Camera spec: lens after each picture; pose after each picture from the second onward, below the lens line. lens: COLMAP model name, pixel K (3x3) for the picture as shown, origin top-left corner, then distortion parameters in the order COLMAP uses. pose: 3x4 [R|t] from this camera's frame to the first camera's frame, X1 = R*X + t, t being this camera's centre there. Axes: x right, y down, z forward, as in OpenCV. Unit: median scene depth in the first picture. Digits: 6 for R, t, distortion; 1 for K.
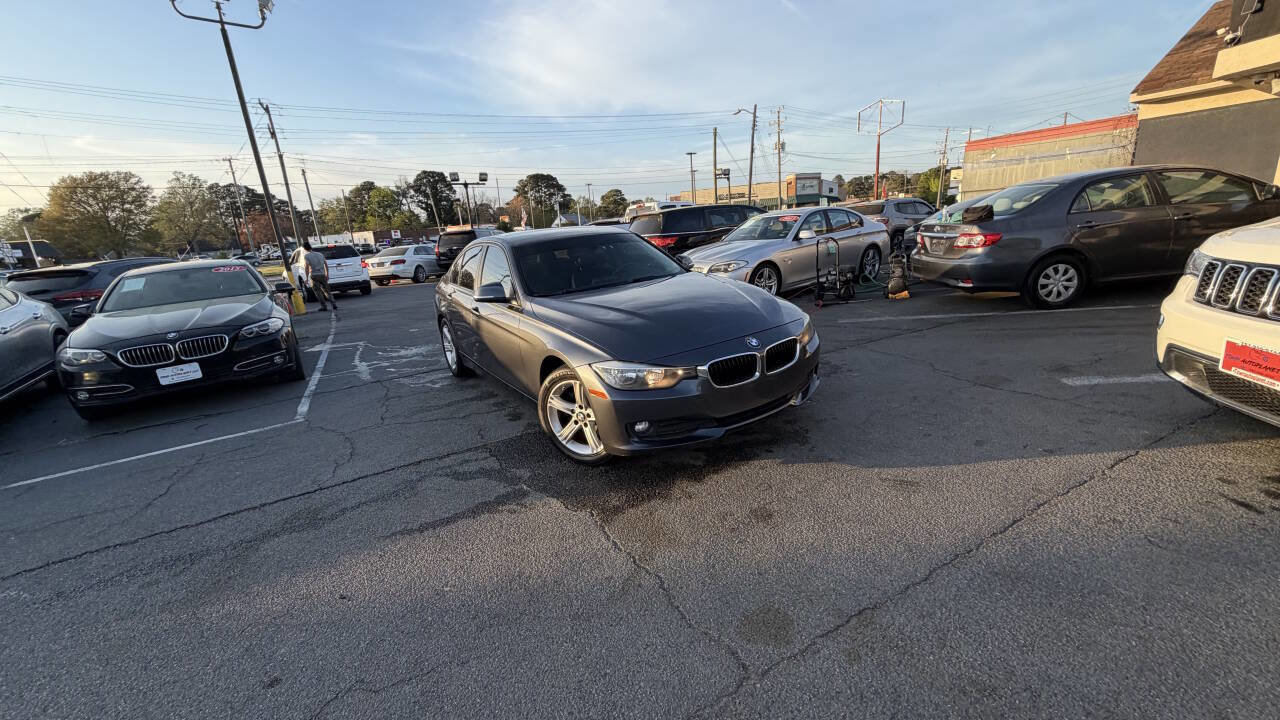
lens RADIAL K [[503.1, 0, 640.0], [0, 503.1, 360.0], [0, 0, 1]] dist [-0.000227, -0.000030]
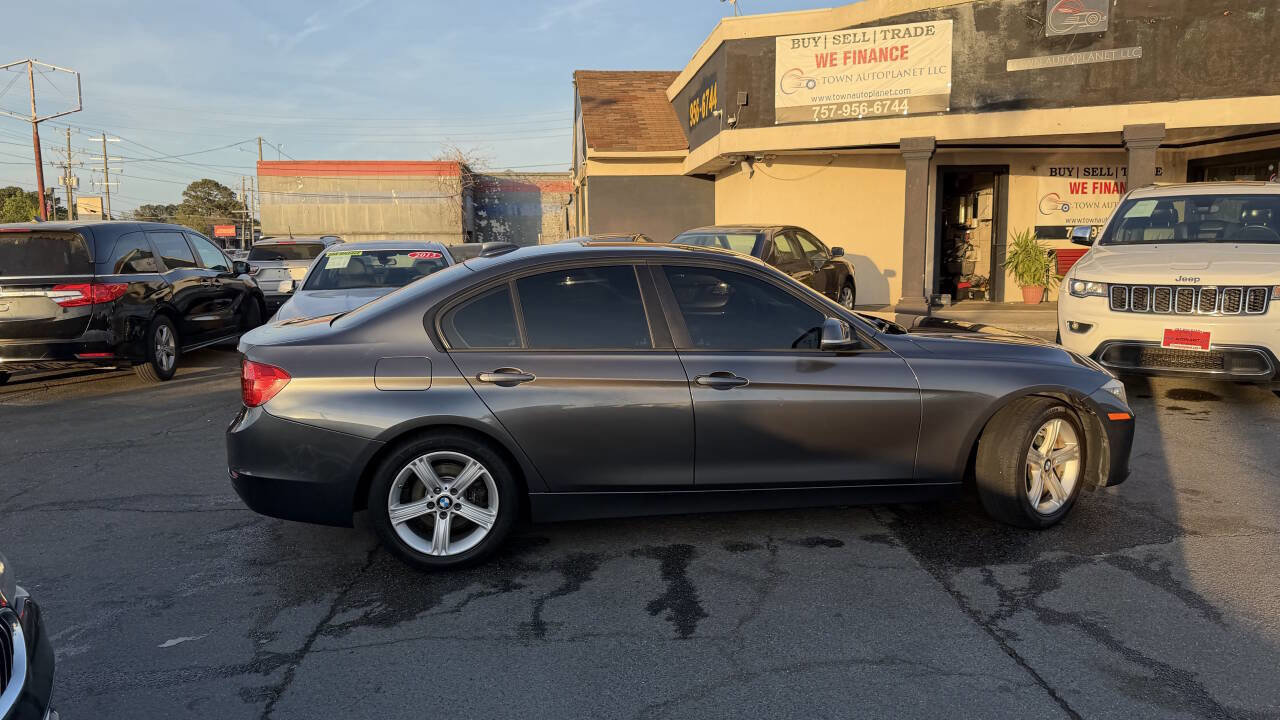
lens RADIAL K [[880.4, 0, 642.1], [0, 880.4, 364.5], [0, 0, 1]] dist [0.129057, -0.224346]
pose [[0.439213, -0.056391, 0.896612, -0.651663], [0.215720, 0.975449, -0.044323, -0.047352], [-0.872099, 0.212884, 0.440594, 0.348288]]
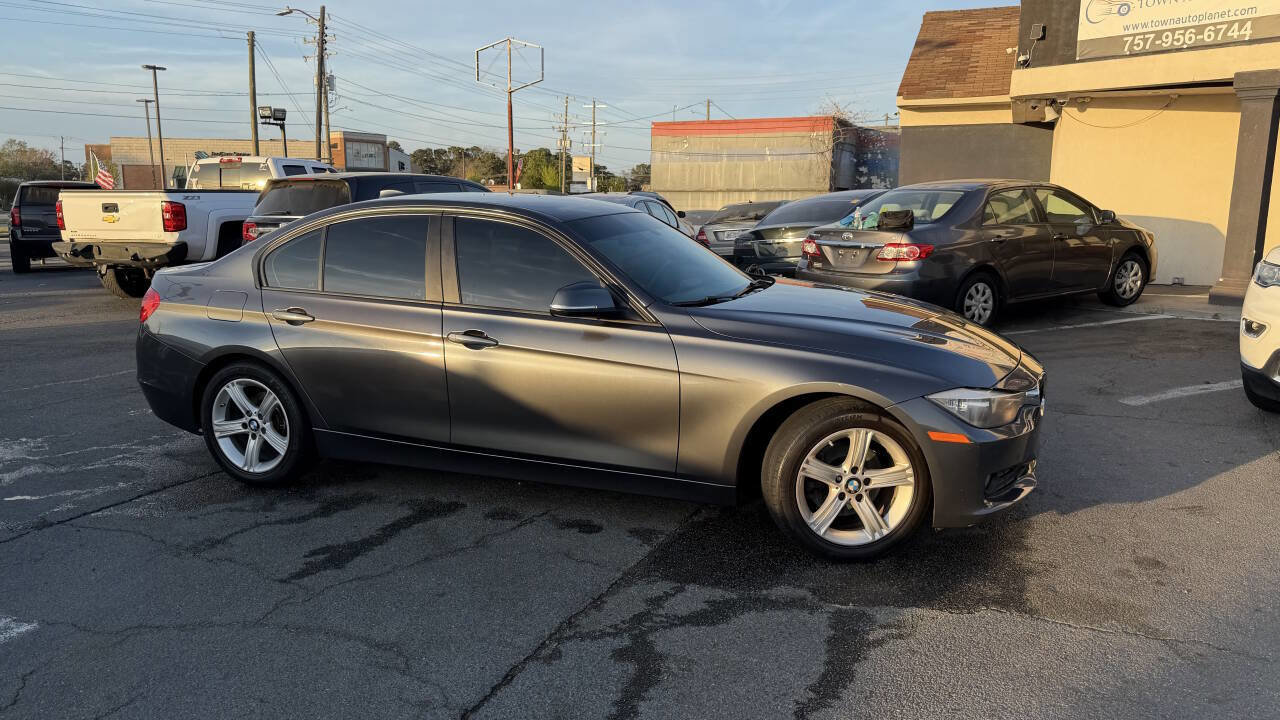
lens RADIAL K [[885.2, 0, 646.4], [0, 885.2, 358.4], [0, 0, 1]] dist [0.056269, -0.059120]
pose [[0.806719, -0.024123, 0.590442, -0.386488], [0.088135, 0.992903, -0.079852, 0.007223], [-0.584325, 0.116457, 0.803120, 0.086215]]
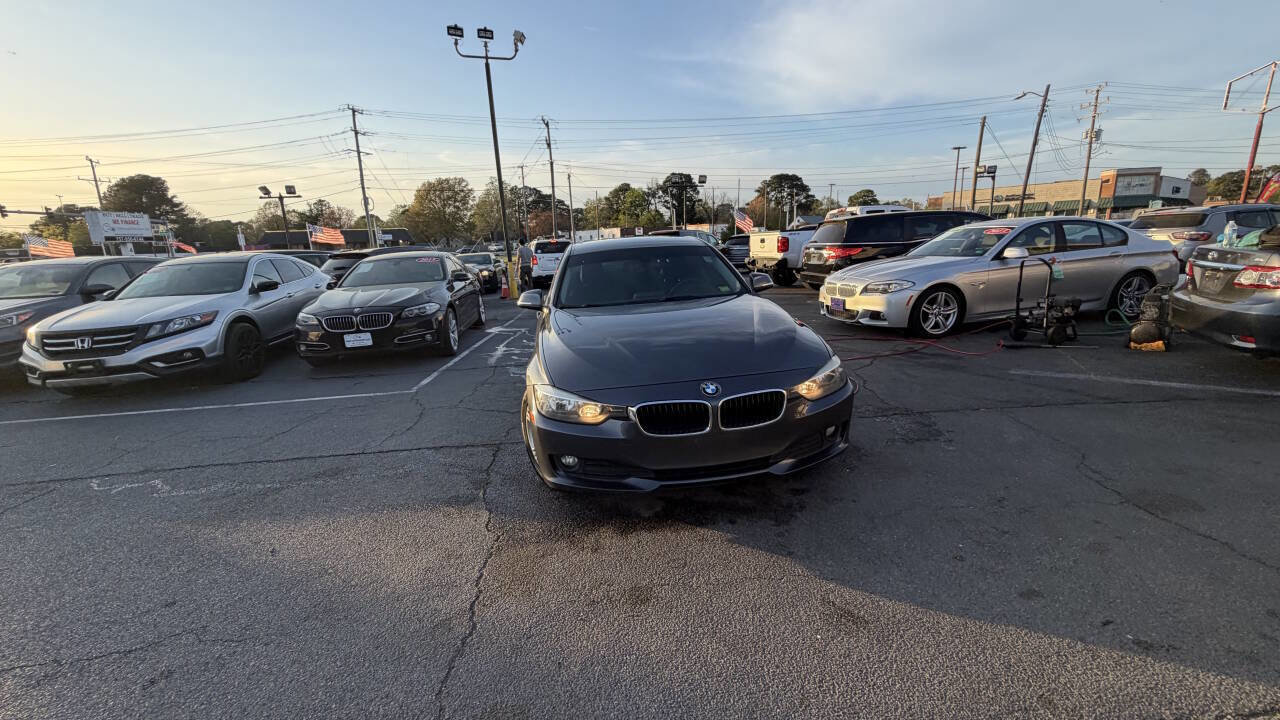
lens RADIAL K [[507.4, 0, 644.3], [0, 507.4, 359.4], [0, 0, 1]] dist [-0.000334, 0.000359]
pose [[0.903620, 0.132940, -0.407183, 0.166553], [-0.134762, 0.990579, 0.024348, -0.031947], [0.406583, 0.032871, 0.913022, 0.068086]]
